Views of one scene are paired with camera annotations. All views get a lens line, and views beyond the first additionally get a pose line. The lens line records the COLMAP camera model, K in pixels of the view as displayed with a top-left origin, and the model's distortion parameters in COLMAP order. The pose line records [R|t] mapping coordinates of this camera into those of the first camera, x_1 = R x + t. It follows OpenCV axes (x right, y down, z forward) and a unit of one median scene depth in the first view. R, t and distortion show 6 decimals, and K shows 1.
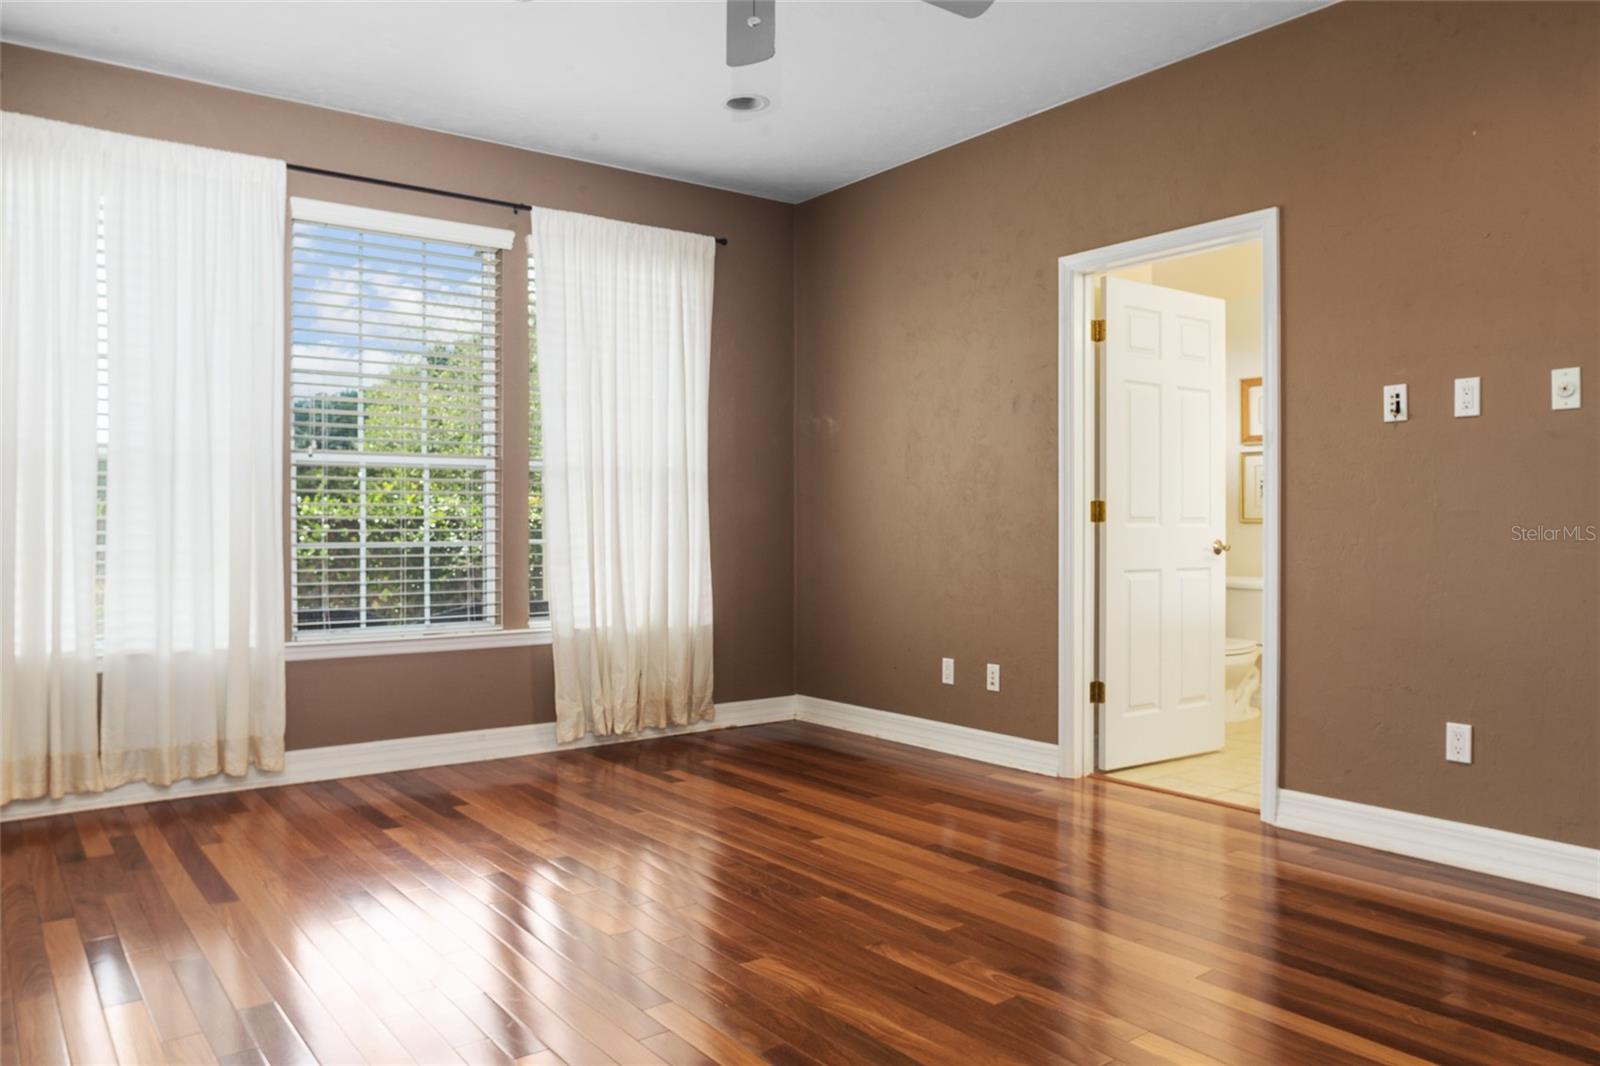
lens RADIAL K [[1136.4, 0, 800.0], [0, 1136.4, 533.0], [0, 0, 1]] dist [-0.023139, -0.002285]
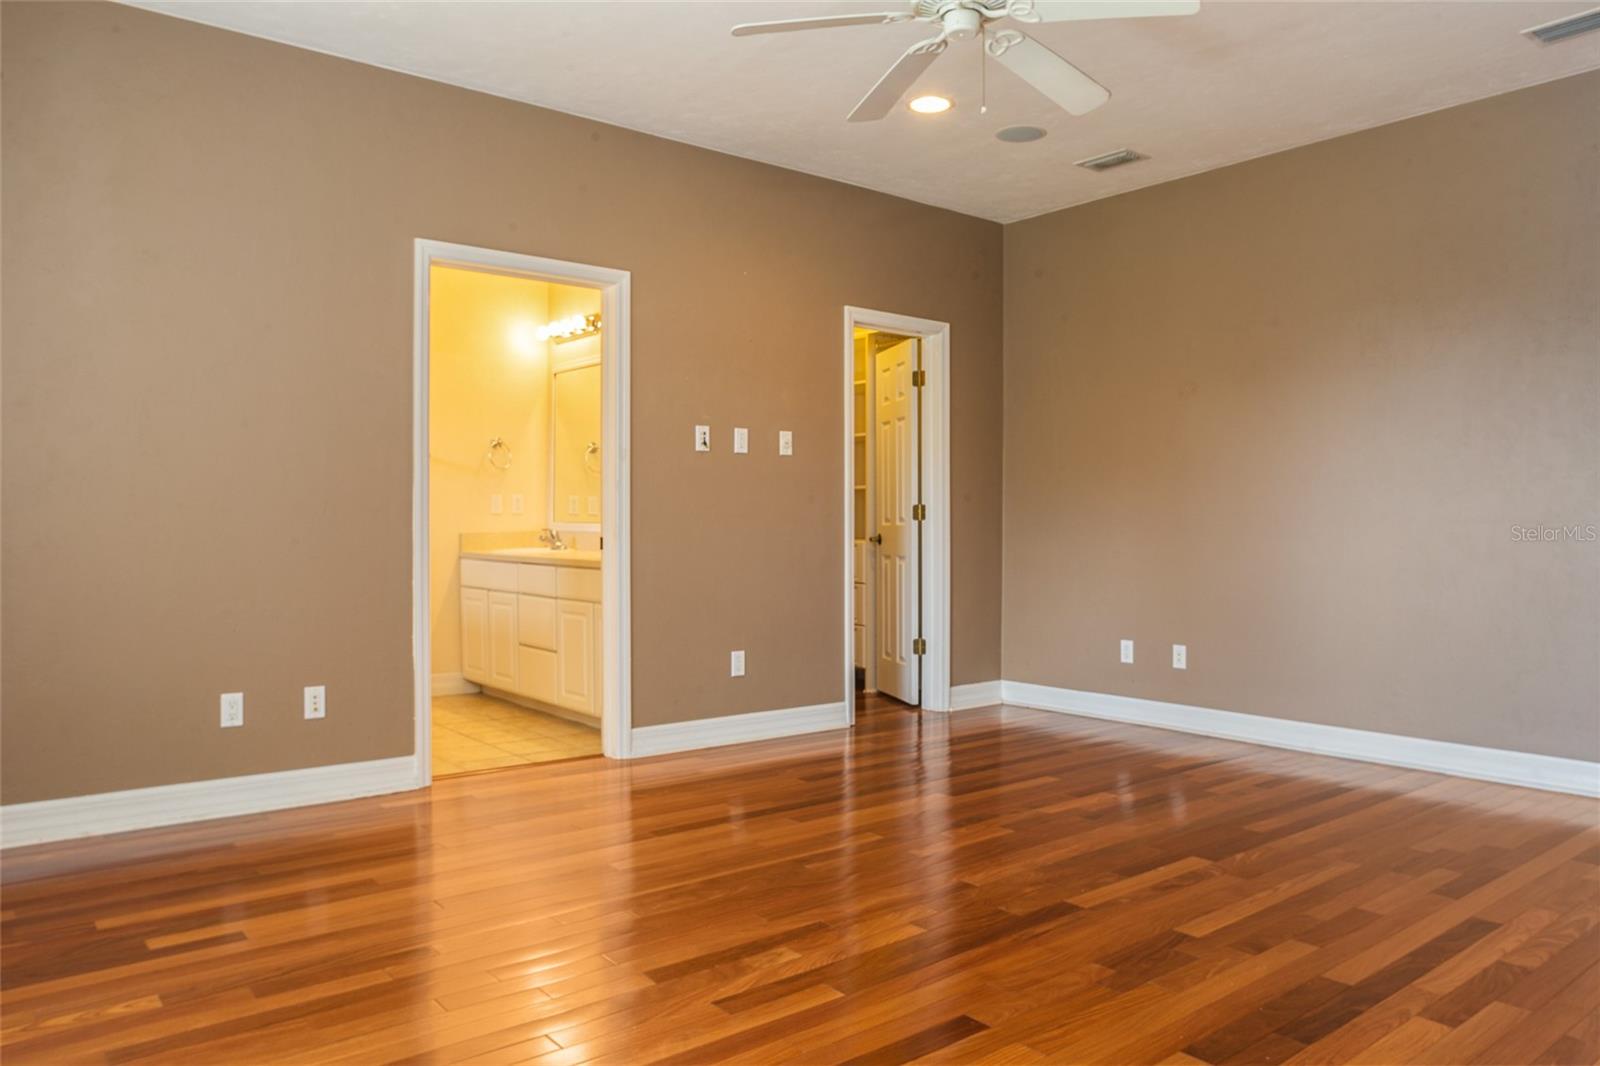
lens RADIAL K [[1136.4, 0, 800.0], [0, 1136.4, 533.0], [0, 0, 1]] dist [-0.023139, -0.002285]
pose [[-0.039792, -0.007311, 0.999181, -0.967454], [0.005298, 0.999958, 0.007528, -0.003746], [-0.999194, 0.005593, -0.039752, 0.959285]]
